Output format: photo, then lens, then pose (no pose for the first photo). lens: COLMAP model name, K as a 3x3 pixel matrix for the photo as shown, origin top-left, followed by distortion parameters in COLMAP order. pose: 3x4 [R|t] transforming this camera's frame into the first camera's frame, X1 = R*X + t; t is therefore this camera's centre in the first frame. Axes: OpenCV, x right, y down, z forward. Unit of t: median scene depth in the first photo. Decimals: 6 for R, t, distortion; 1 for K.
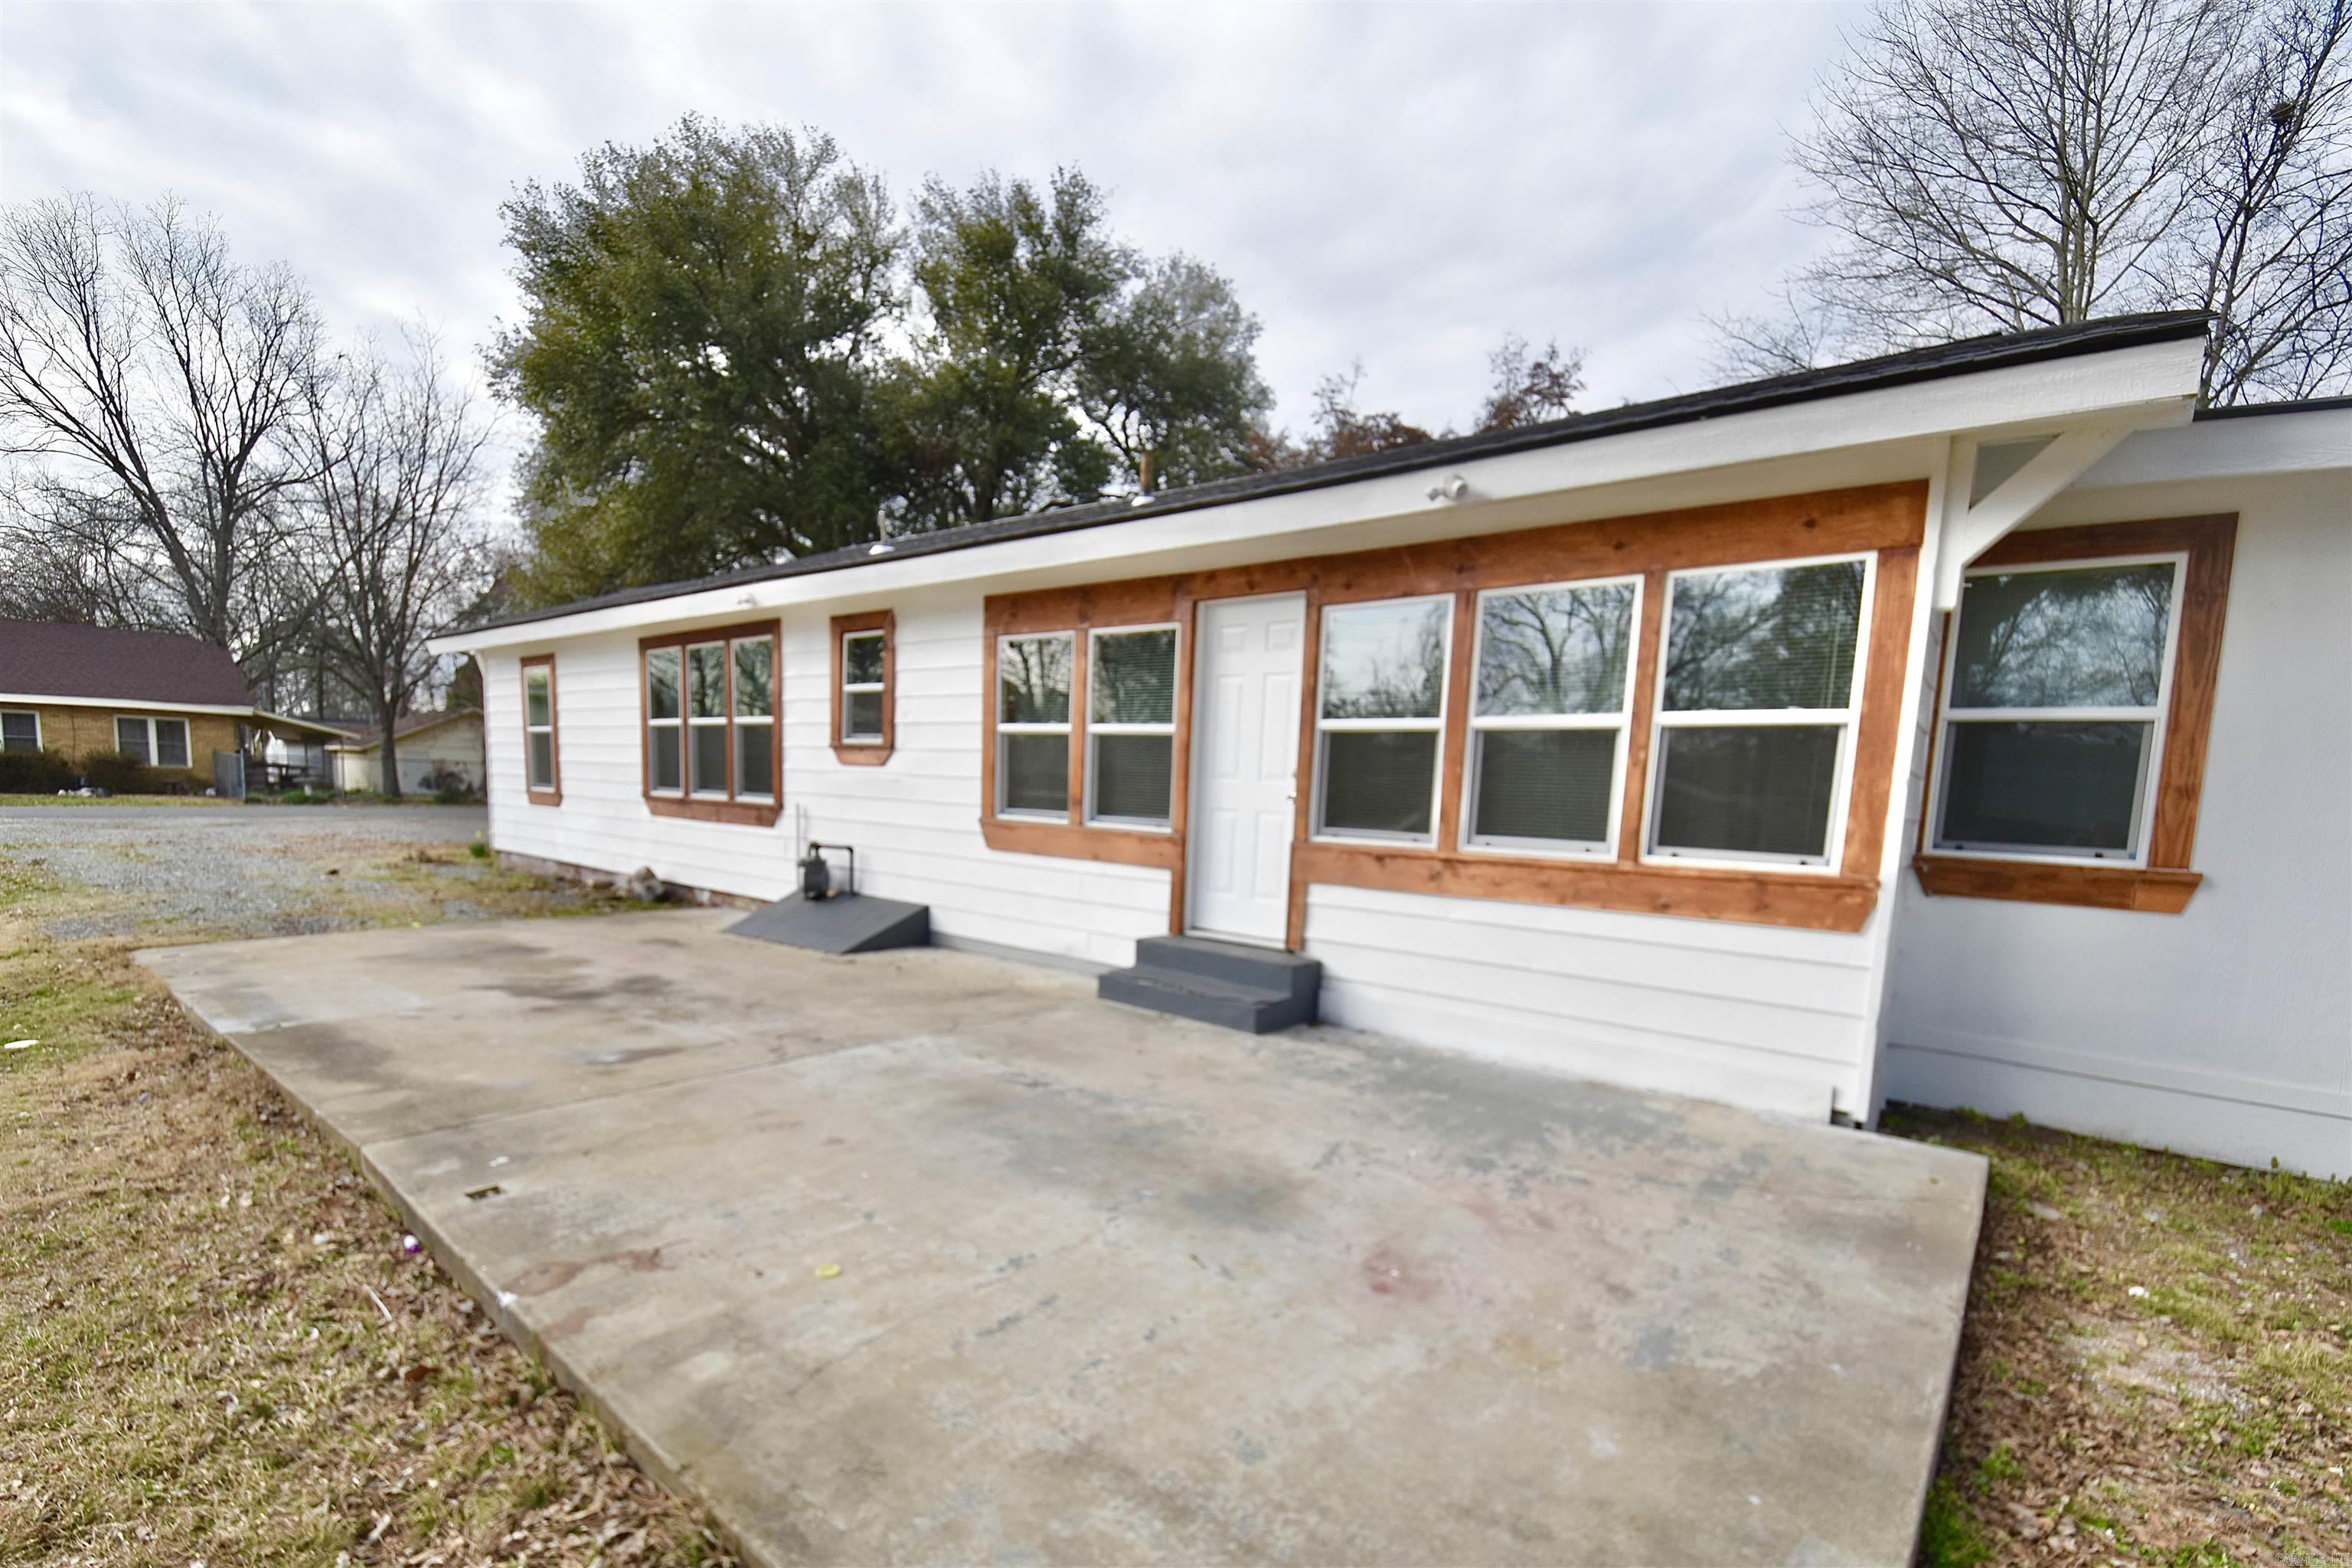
lens RADIAL K [[1054.4, 0, 1200.5], [0, 1054.4, 912.0], [0, 0, 1]] dist [0.011305, -0.017659]
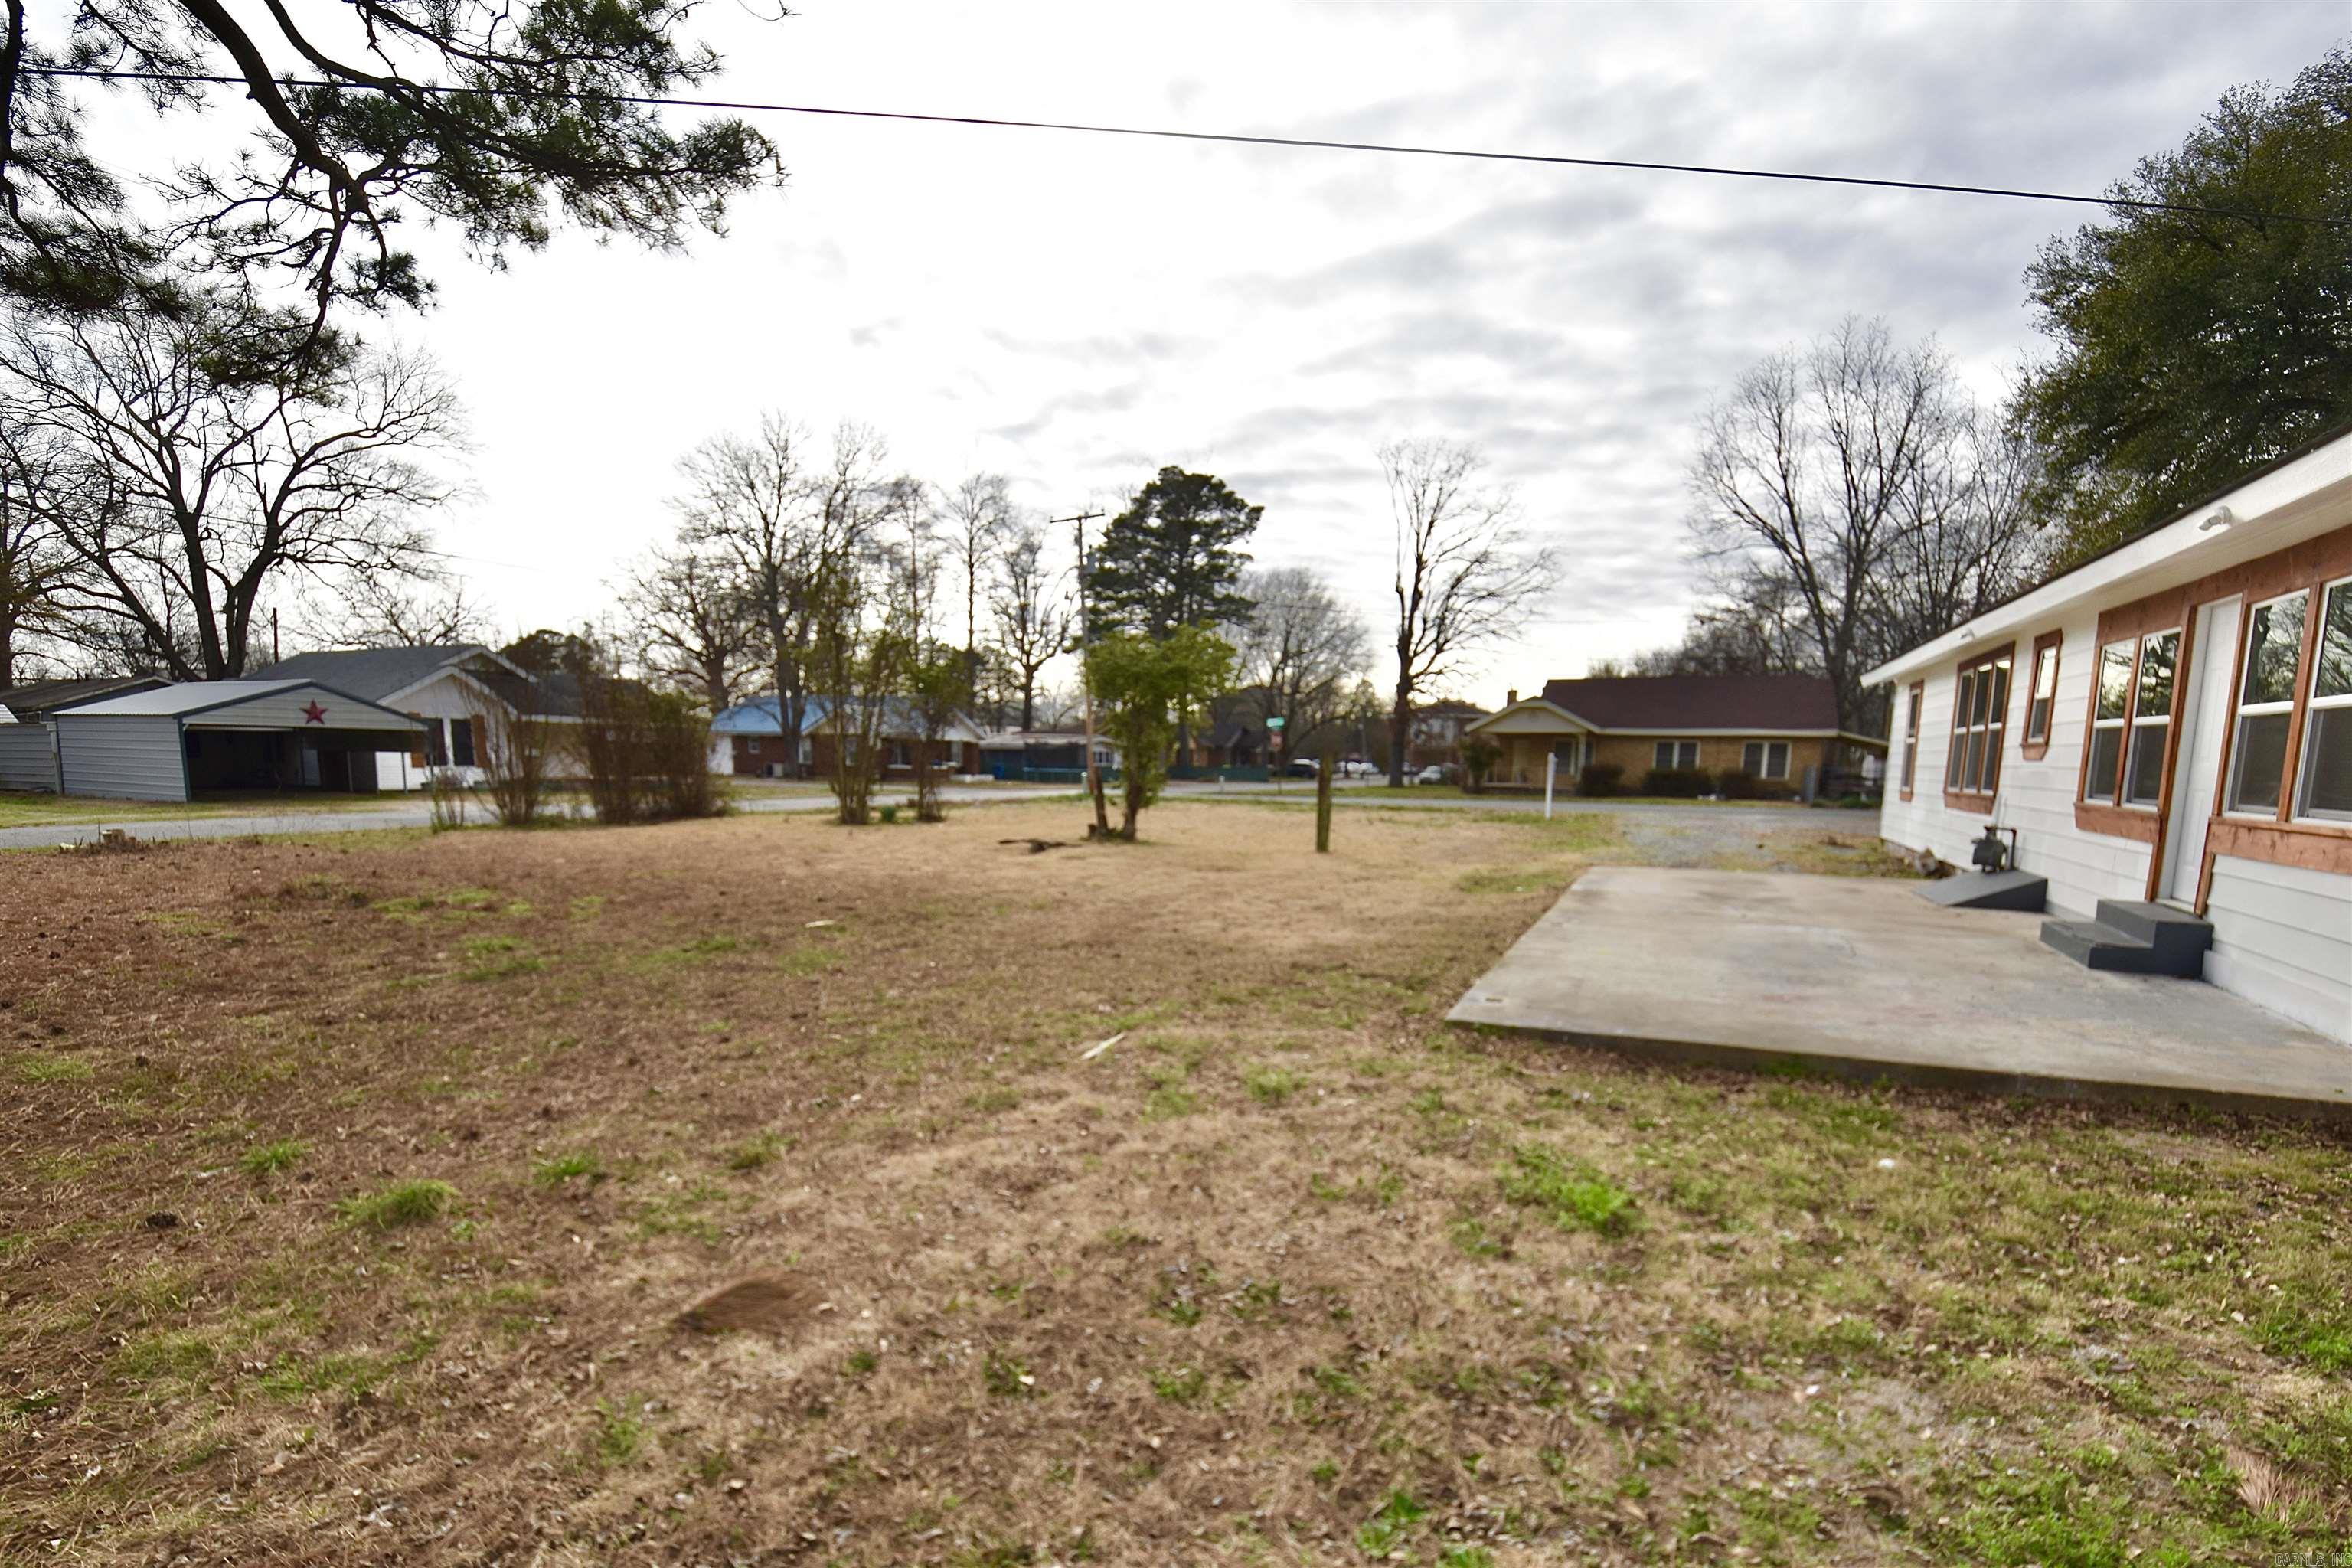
lens RADIAL K [[1142.4, 0, 1175.9], [0, 1142.4, 924.7], [0, 0, 1]] dist [0.029138, -0.034609]
pose [[0.260217, 0.108182, -0.959471, 0.968773], [-0.121173, 0.989506, 0.078705, 0.082470], [0.957917, 0.095782, 0.270595, -0.360807]]
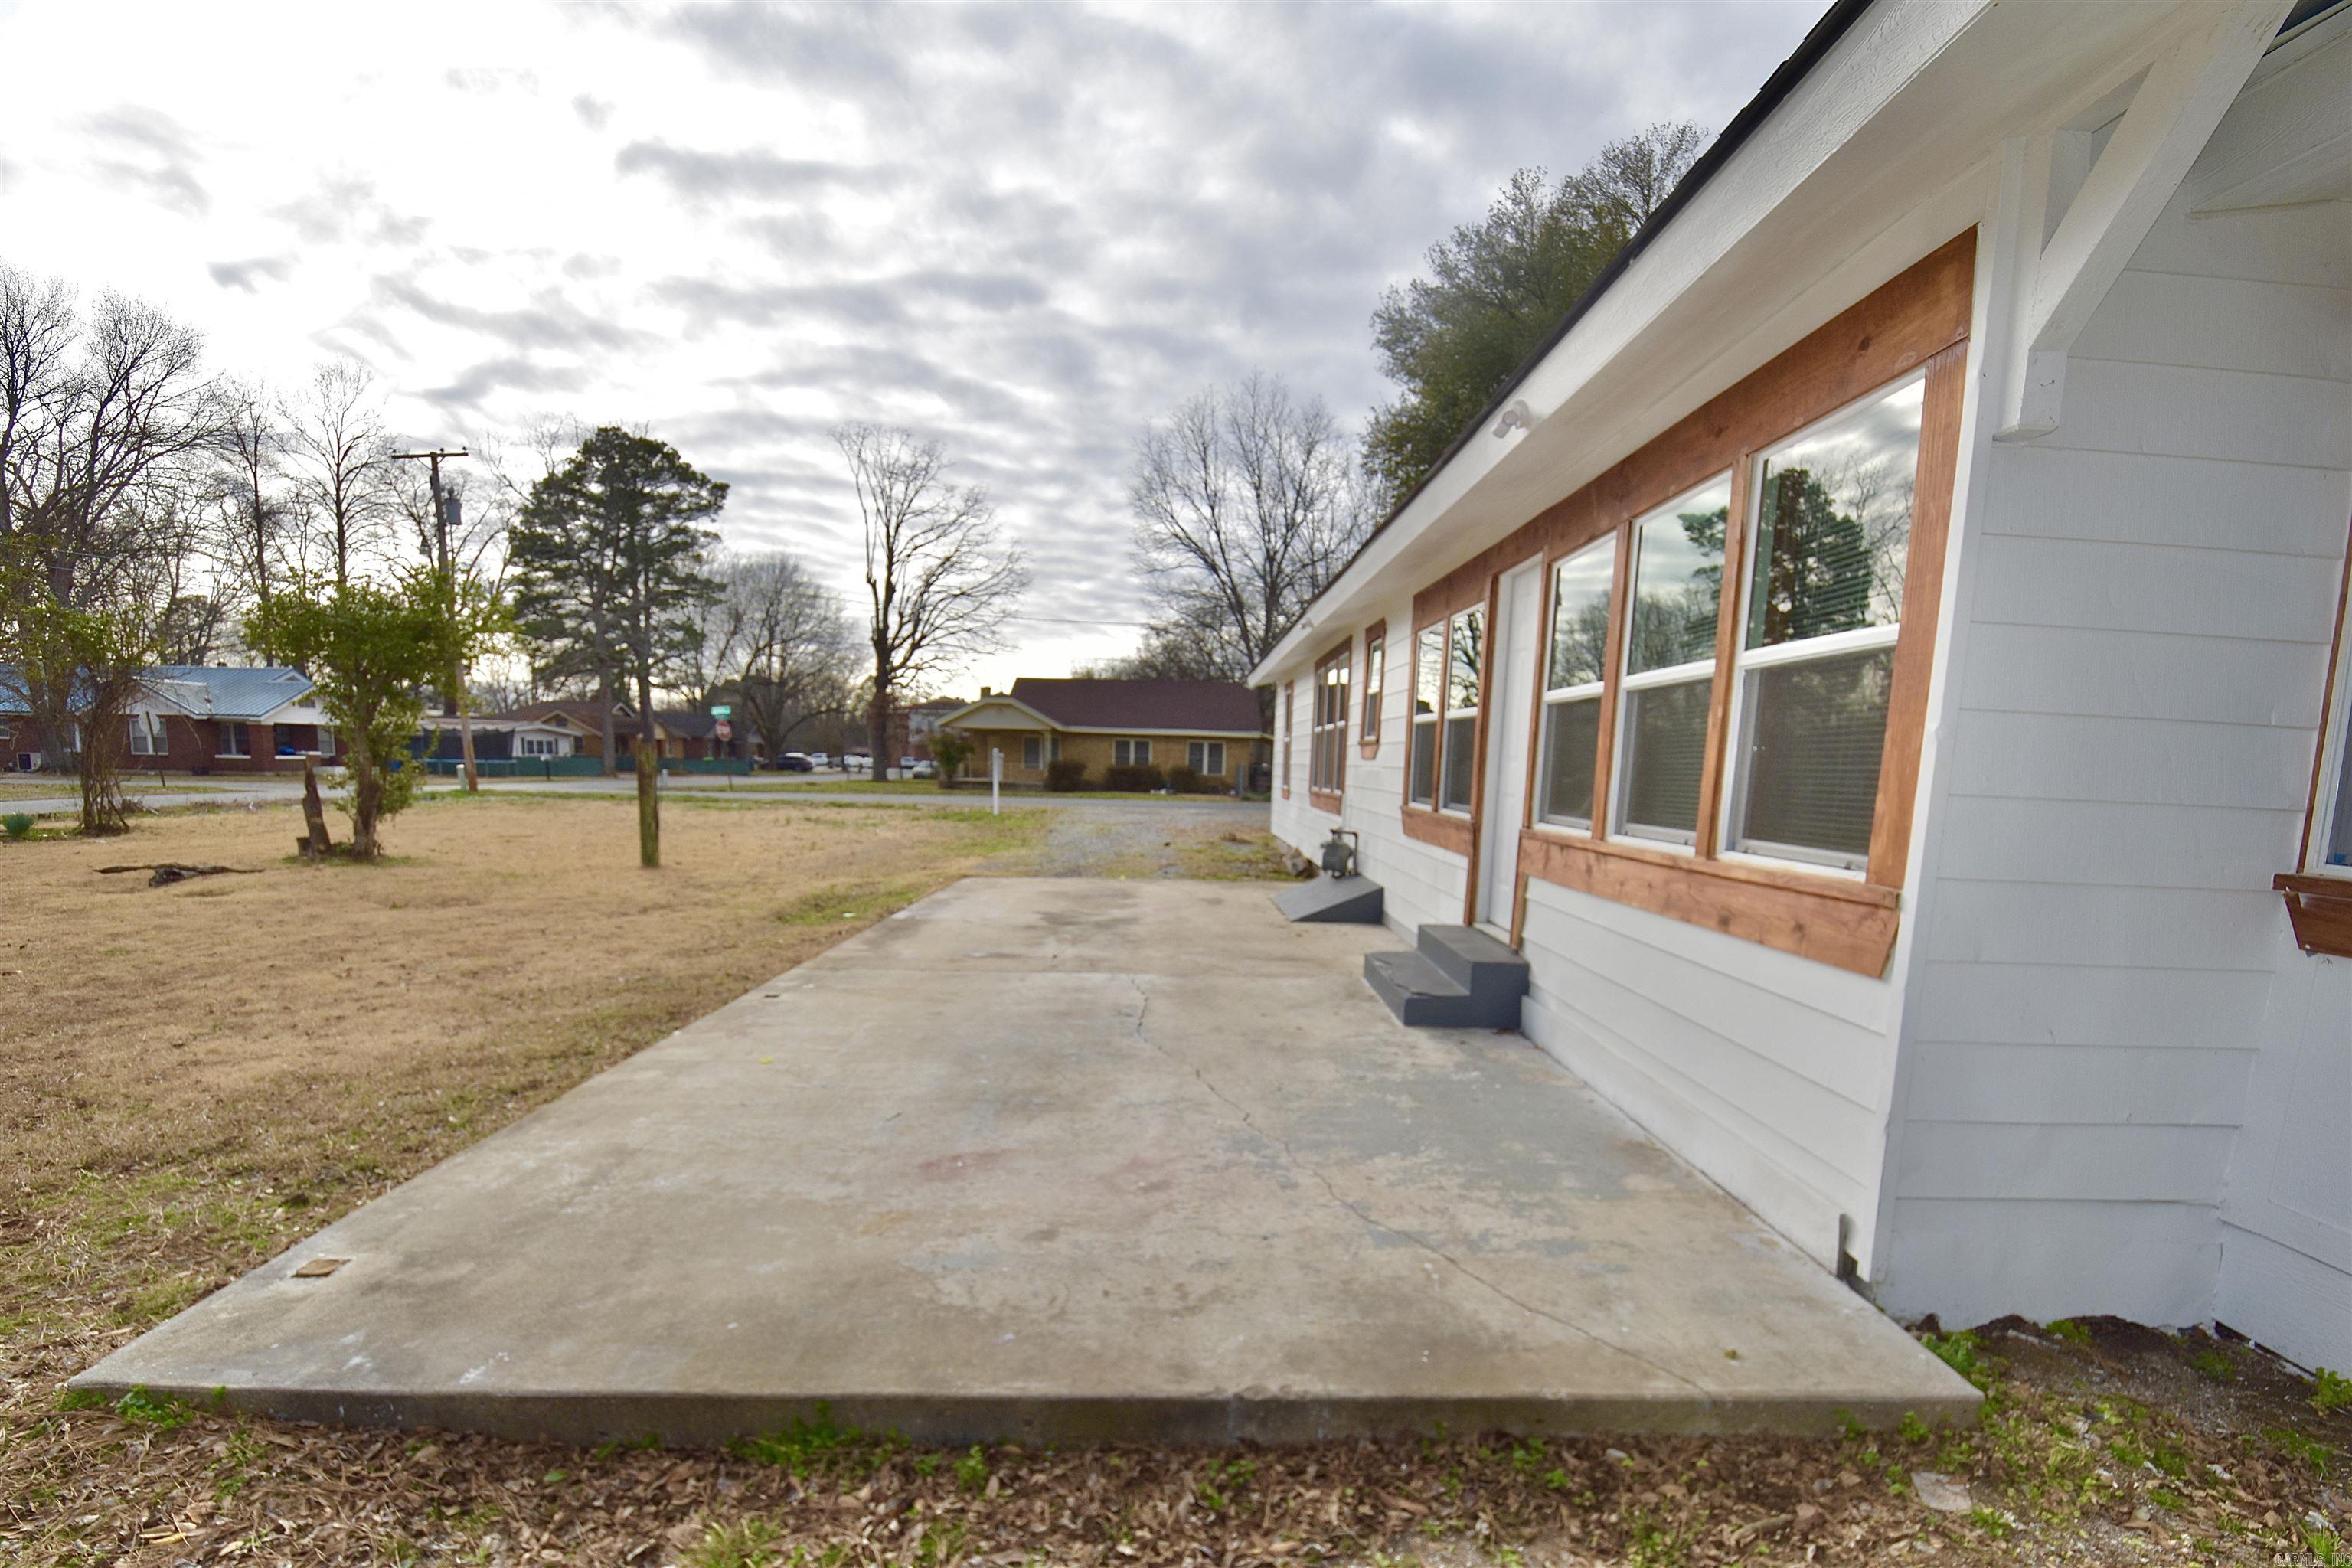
lens RADIAL K [[1054.4, 0, 1200.5], [0, 1054.4, 912.0], [0, 0, 1]] dist [0.011305, -0.017659]
pose [[0.645757, 0.088028, -0.758452, 0.600031], [-0.093217, 0.994991, 0.036115, -0.003631], [0.757831, 0.047379, 0.650728, 0.204878]]
